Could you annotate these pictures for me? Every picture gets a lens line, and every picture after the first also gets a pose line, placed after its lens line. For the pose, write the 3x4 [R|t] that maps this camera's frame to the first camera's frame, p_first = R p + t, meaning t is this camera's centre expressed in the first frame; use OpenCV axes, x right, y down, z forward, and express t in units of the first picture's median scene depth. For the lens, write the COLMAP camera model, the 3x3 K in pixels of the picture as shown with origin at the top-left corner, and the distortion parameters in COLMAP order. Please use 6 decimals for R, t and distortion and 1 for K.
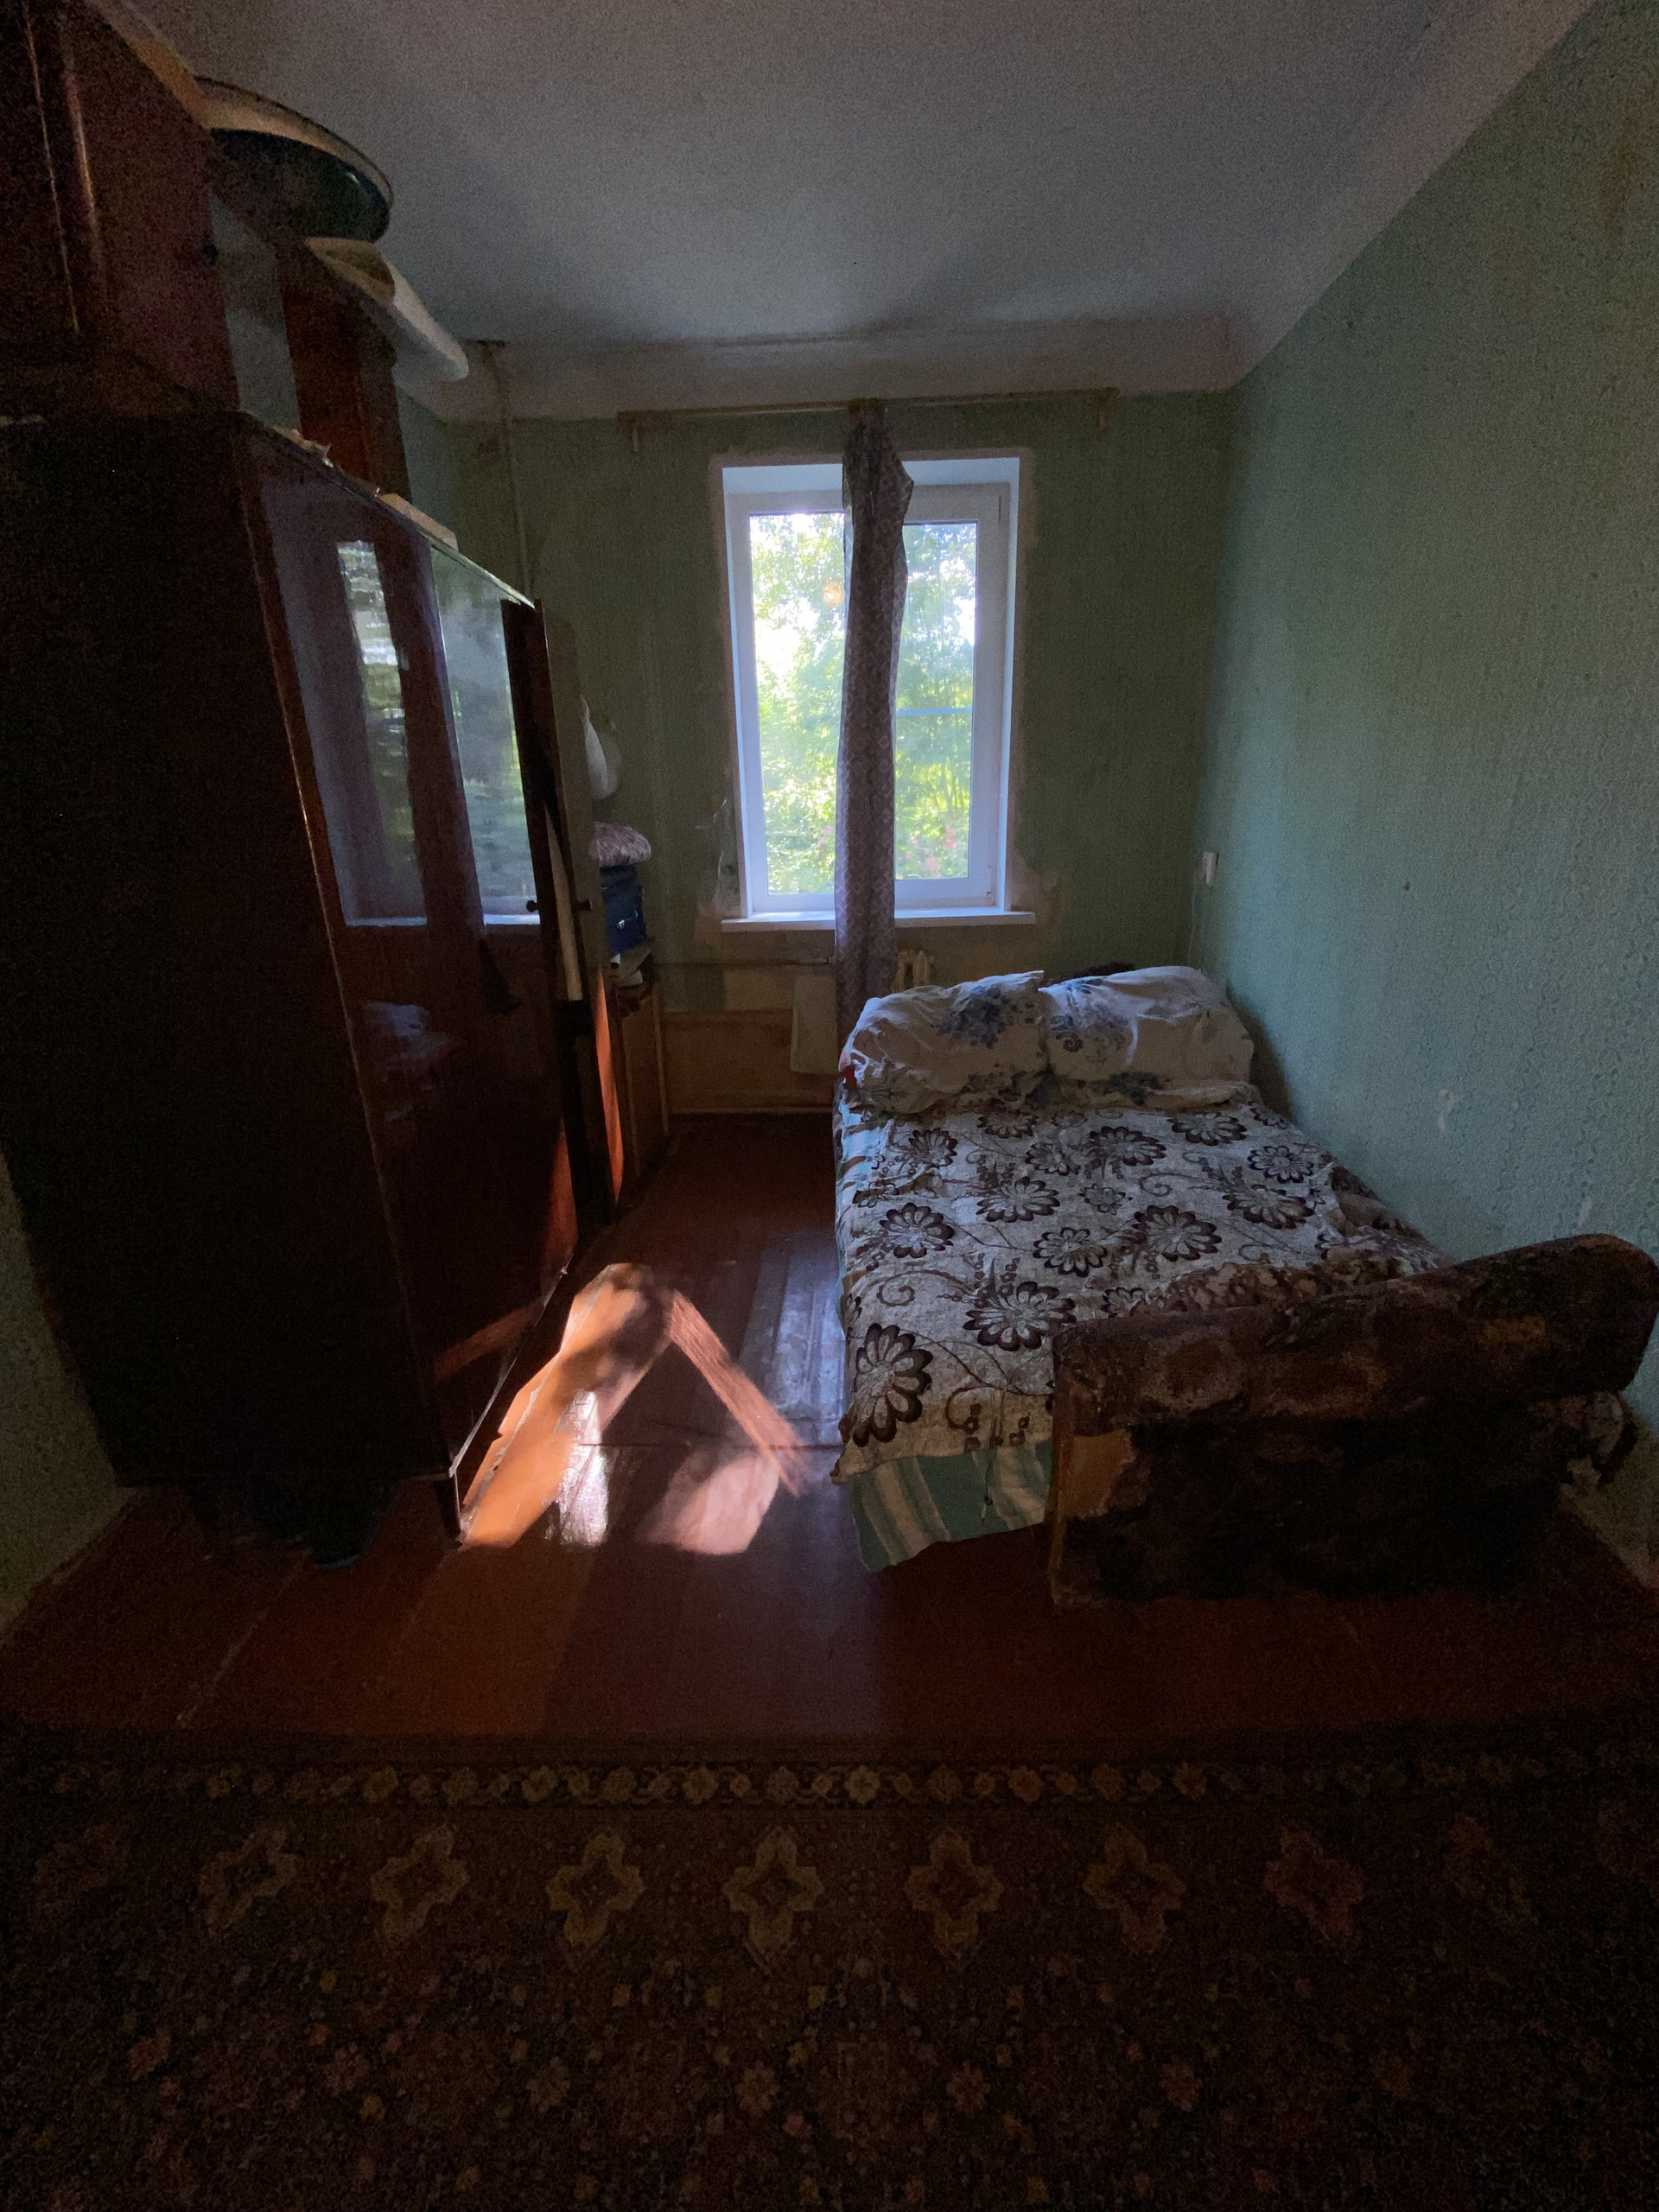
lens RADIAL K [[897.5, 0, 820.5], [0, 897.5, 1104.9], [0, 0, 1]] dist [0.000726, 0.000051]
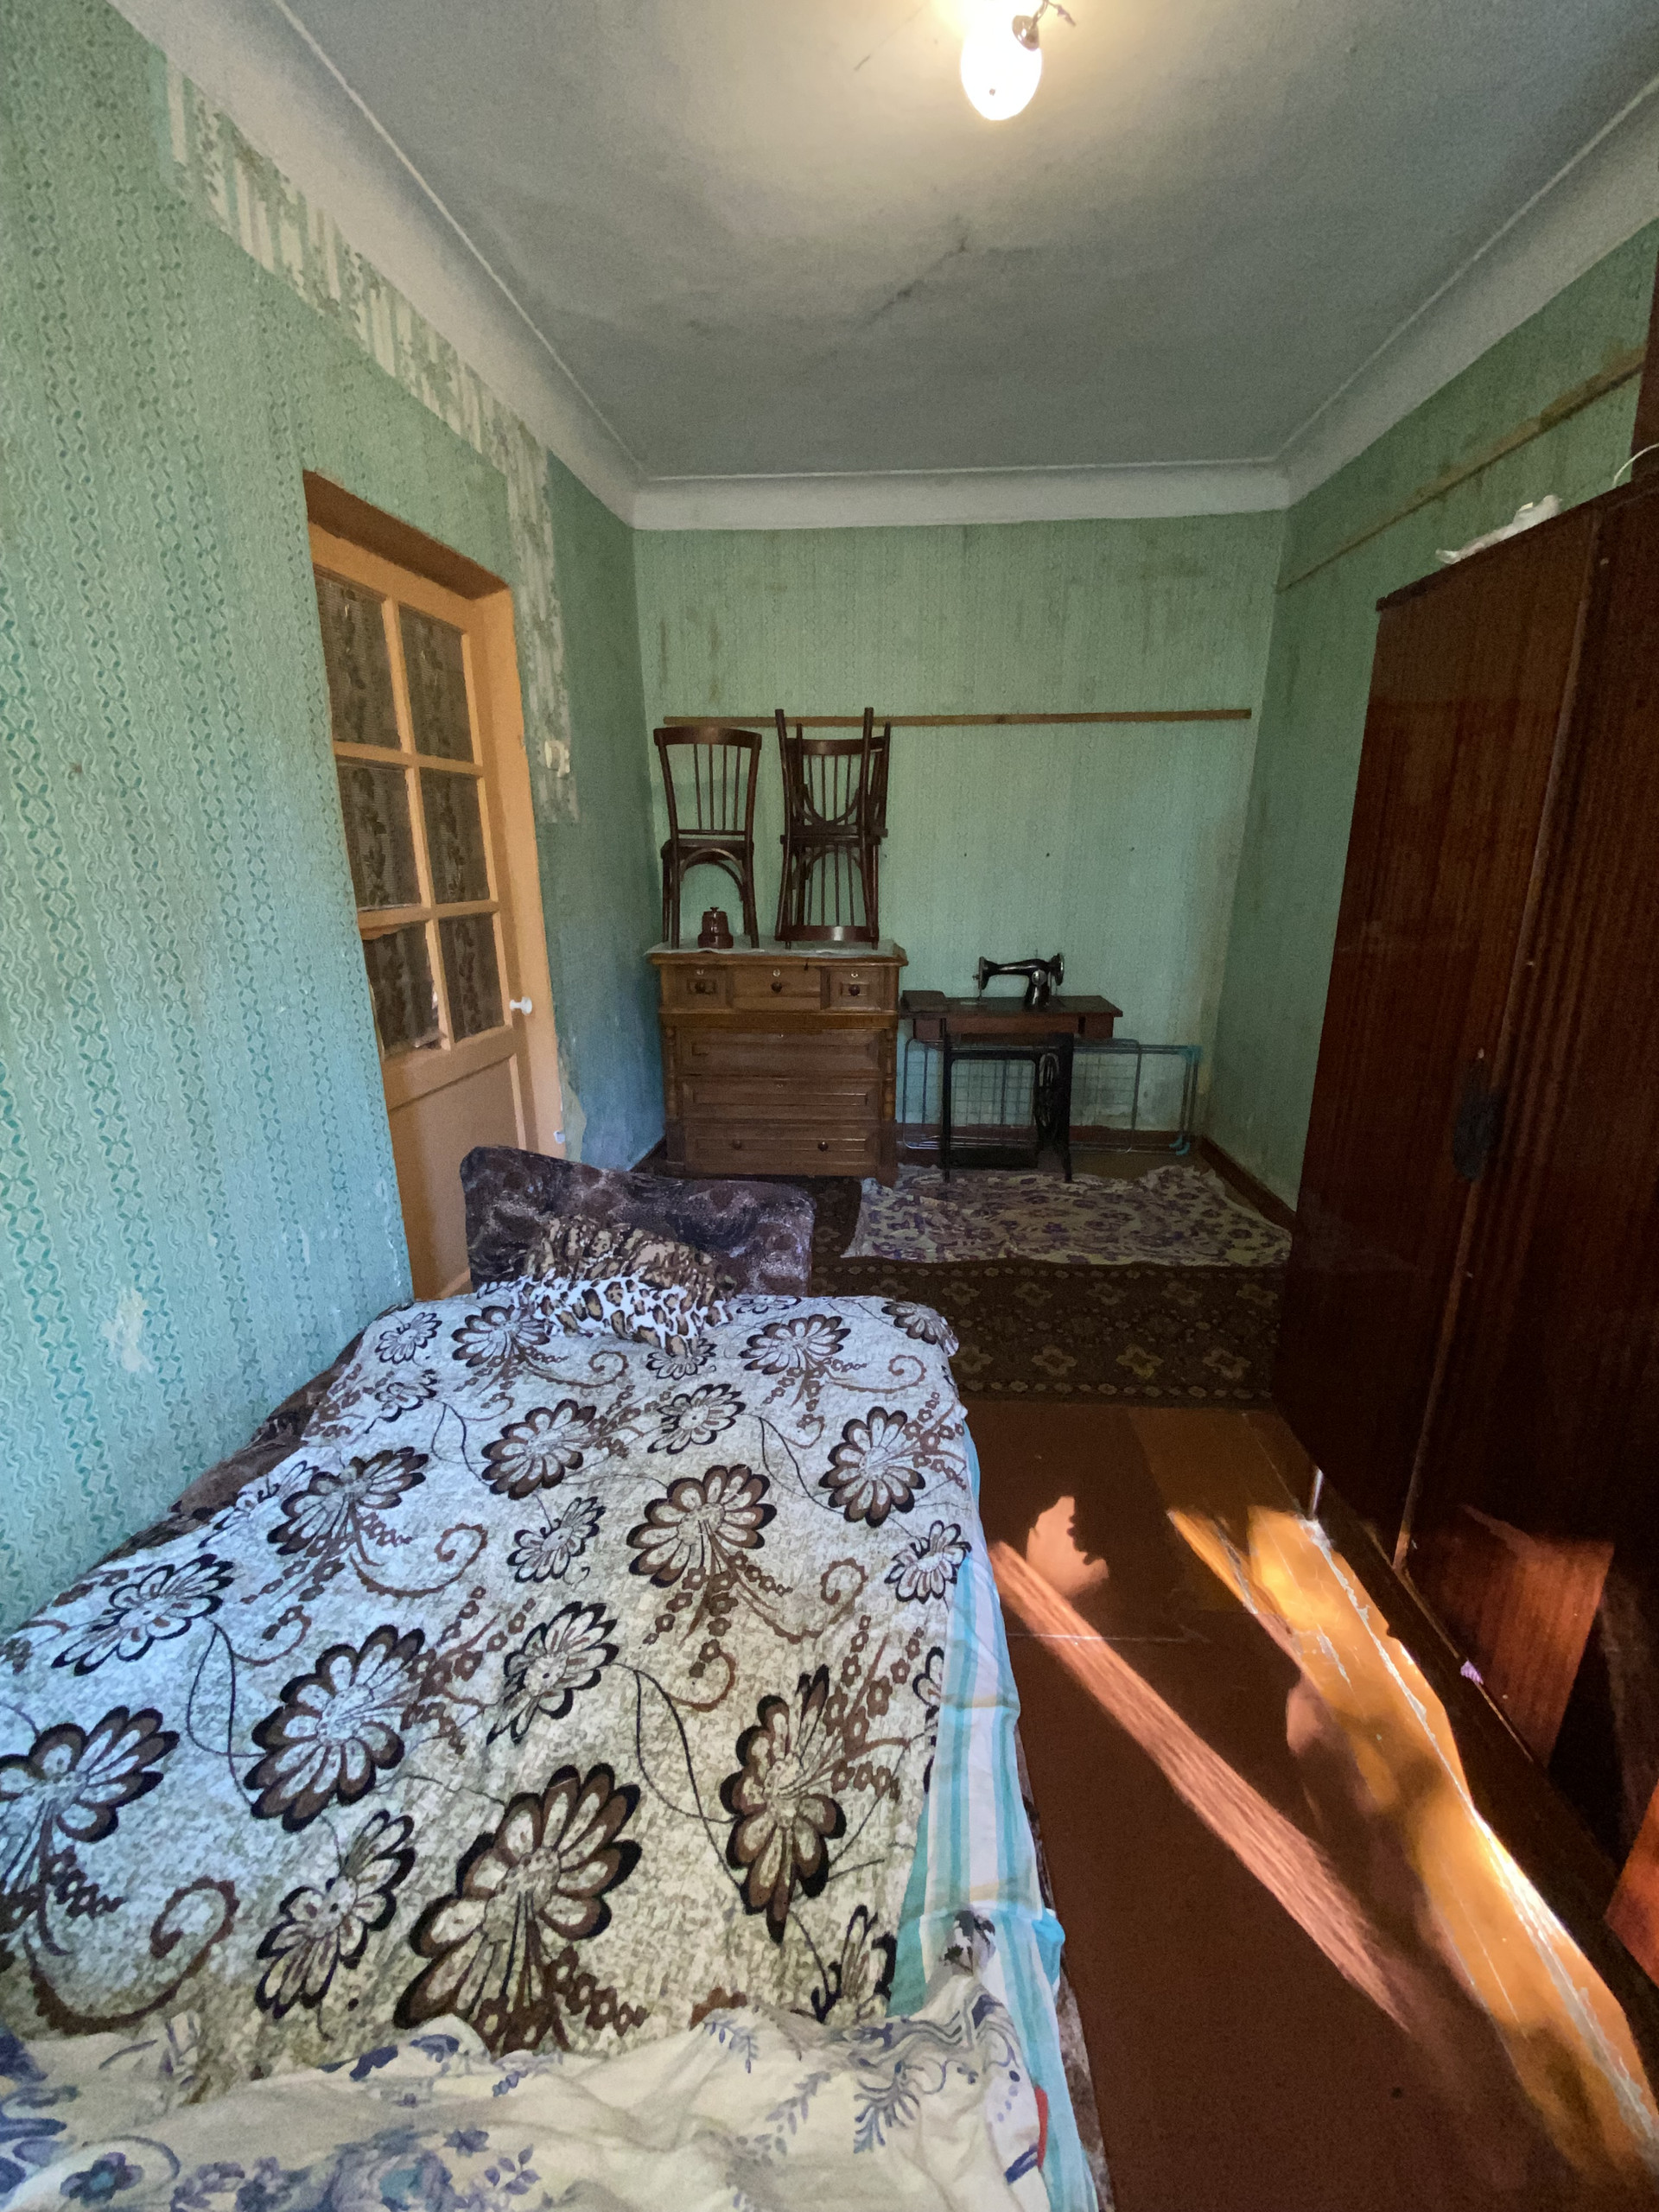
lens RADIAL K [[897.5, 0, 824.3], [0, 897.5, 1104.4], [0, 0, 1]] dist [0.000726, 0.000051]
pose [[-0.998113, 0.033781, 0.051286, 0.092776], [0.056772, 0.825996, 0.560810, -0.475204], [-0.023417, 0.562663, -0.826355, 1.336277]]
